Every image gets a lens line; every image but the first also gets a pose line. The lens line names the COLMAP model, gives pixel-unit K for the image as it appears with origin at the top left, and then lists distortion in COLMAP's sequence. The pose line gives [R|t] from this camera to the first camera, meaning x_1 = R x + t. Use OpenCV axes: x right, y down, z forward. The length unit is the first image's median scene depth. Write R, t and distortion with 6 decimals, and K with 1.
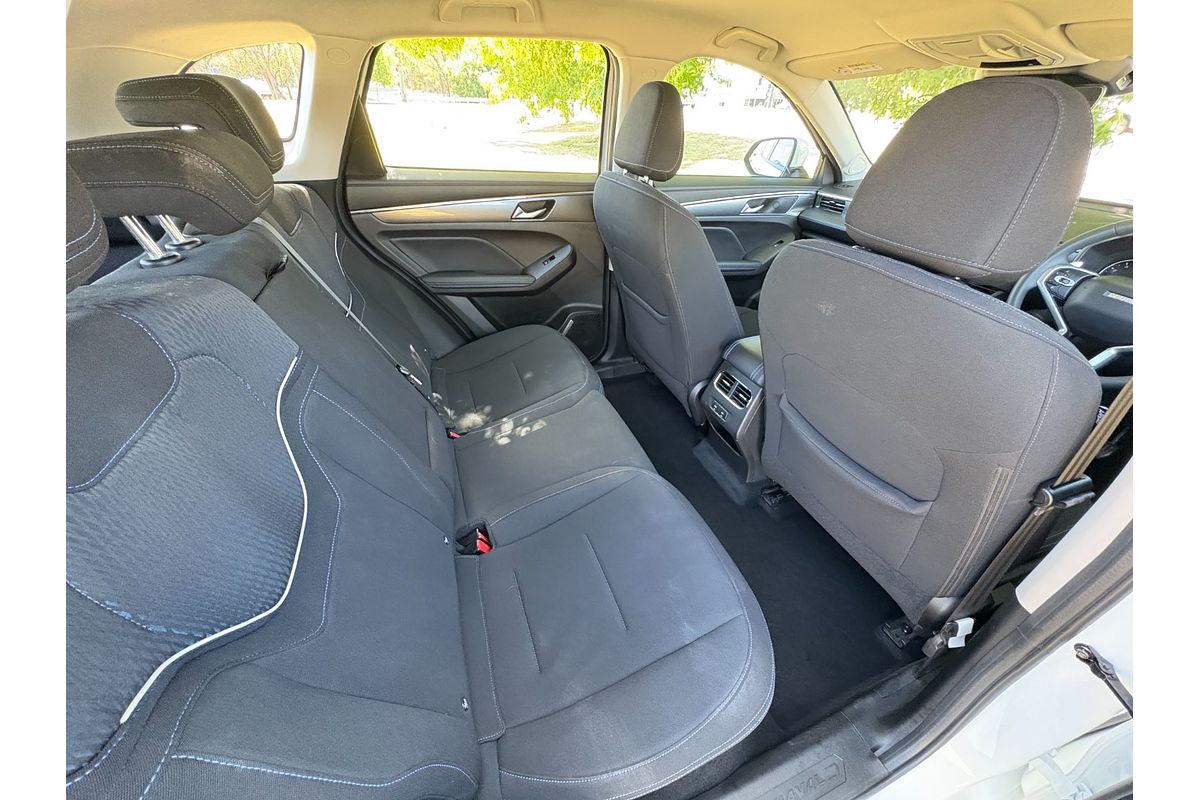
lens RADIAL K [[406.9, 0, 593.1], [0, 406.9, 388.7], [0, 0, 1]] dist [0.001860, -0.000365]
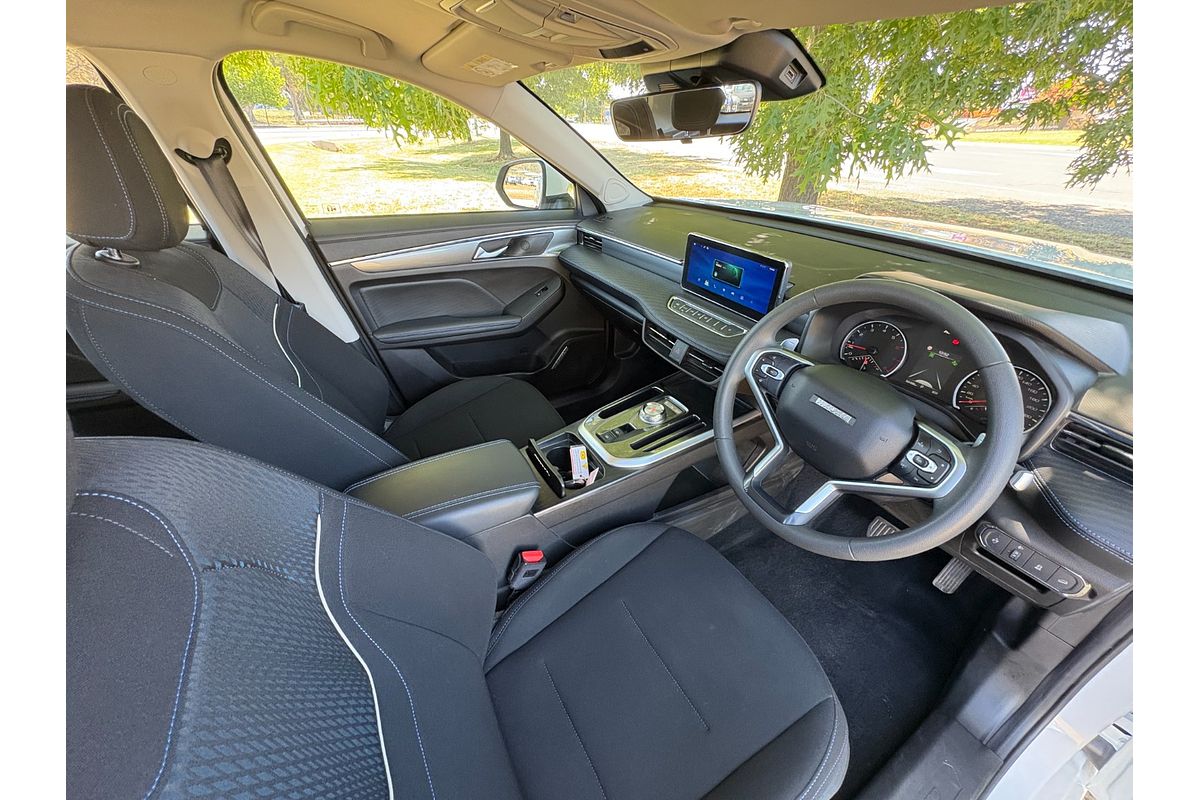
lens RADIAL K [[427.3, 0, 591.0], [0, 427.3, 398.9], [0, 0, 1]] dist [0.006403, 0.000009]
pose [[0.985489, -0.102149, 0.135561, 0.429965], [0.106914, 0.993865, -0.028331, -0.129733], [-0.131835, 0.042413, 0.990364, 0.199769]]
